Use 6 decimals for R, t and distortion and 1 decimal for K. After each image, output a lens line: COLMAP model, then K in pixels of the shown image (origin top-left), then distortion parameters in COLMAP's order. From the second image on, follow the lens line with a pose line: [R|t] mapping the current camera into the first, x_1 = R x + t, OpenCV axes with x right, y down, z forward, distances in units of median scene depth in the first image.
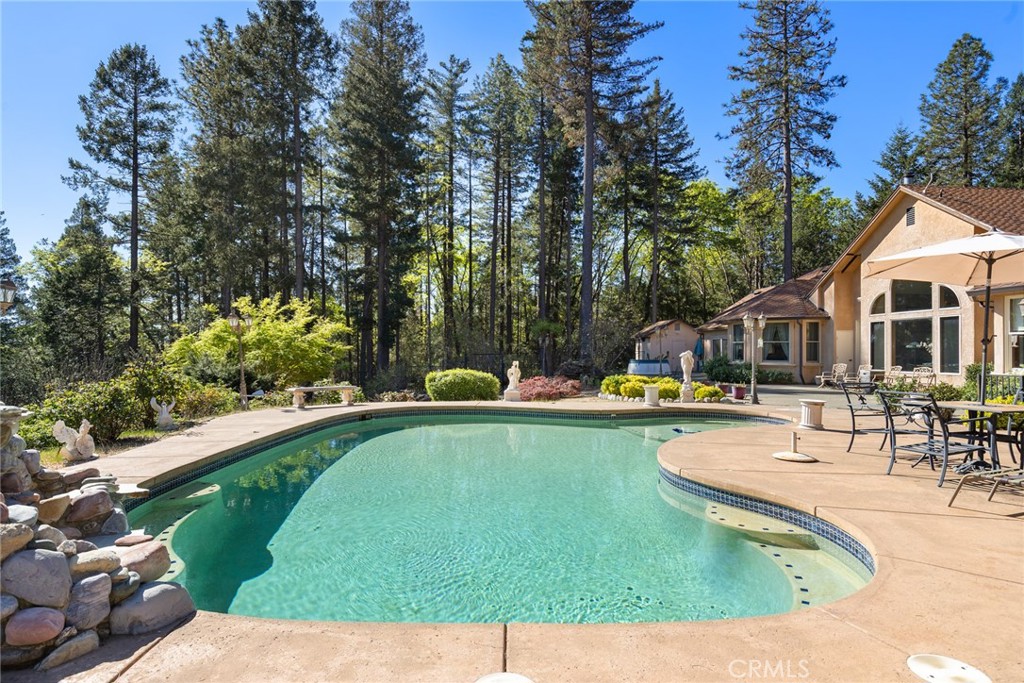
lens RADIAL K [[564.3, 0, 512.0], [0, 564.3, 341.5], [0, 0, 1]] dist [0.002799, 0.001261]
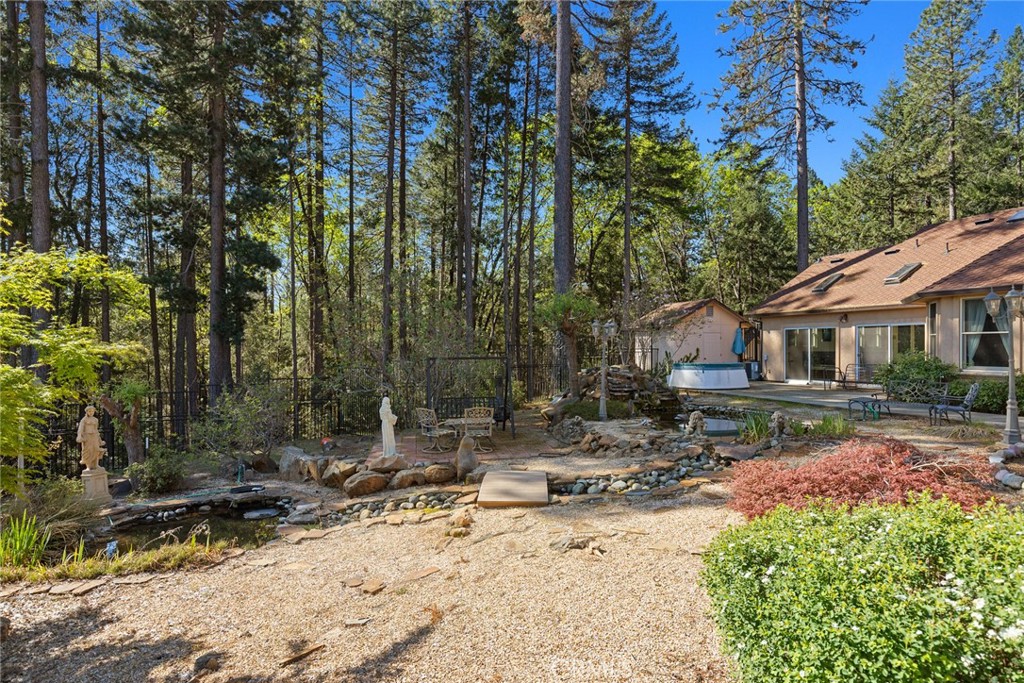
lens RADIAL K [[575.4, 0, 497.6], [0, 575.4, 342.6], [0, 0, 1]] dist [-0.003312, -0.000513]
pose [[0.969591, -0.003036, 0.244711, -0.099511], [0.000420, 0.999942, 0.010741, 0.002975], [-0.244730, -0.010311, 0.969536, 0.375070]]
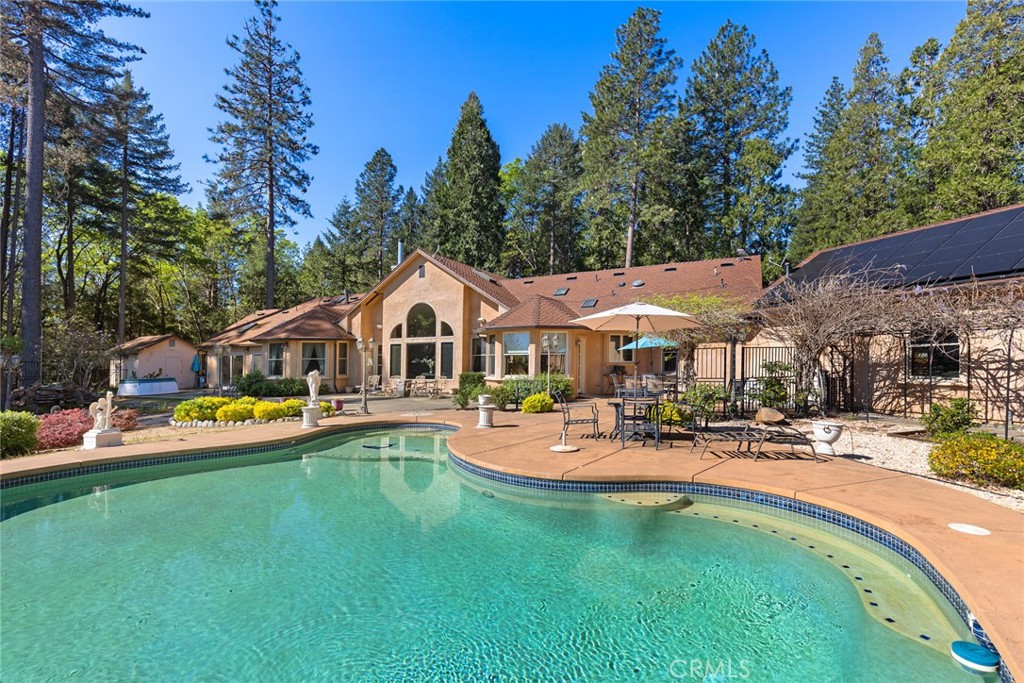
lens RADIAL K [[468.5, 0, 510.6], [0, 468.5, 361.7], [0, 0, 1]] dist [0.000127, 0.000378]
pose [[0.514162, -0.014701, 0.857567, -0.091256], [0.002470, 0.999874, 0.015660, -0.004592], [-0.857689, -0.005934, 0.514134, 0.087460]]
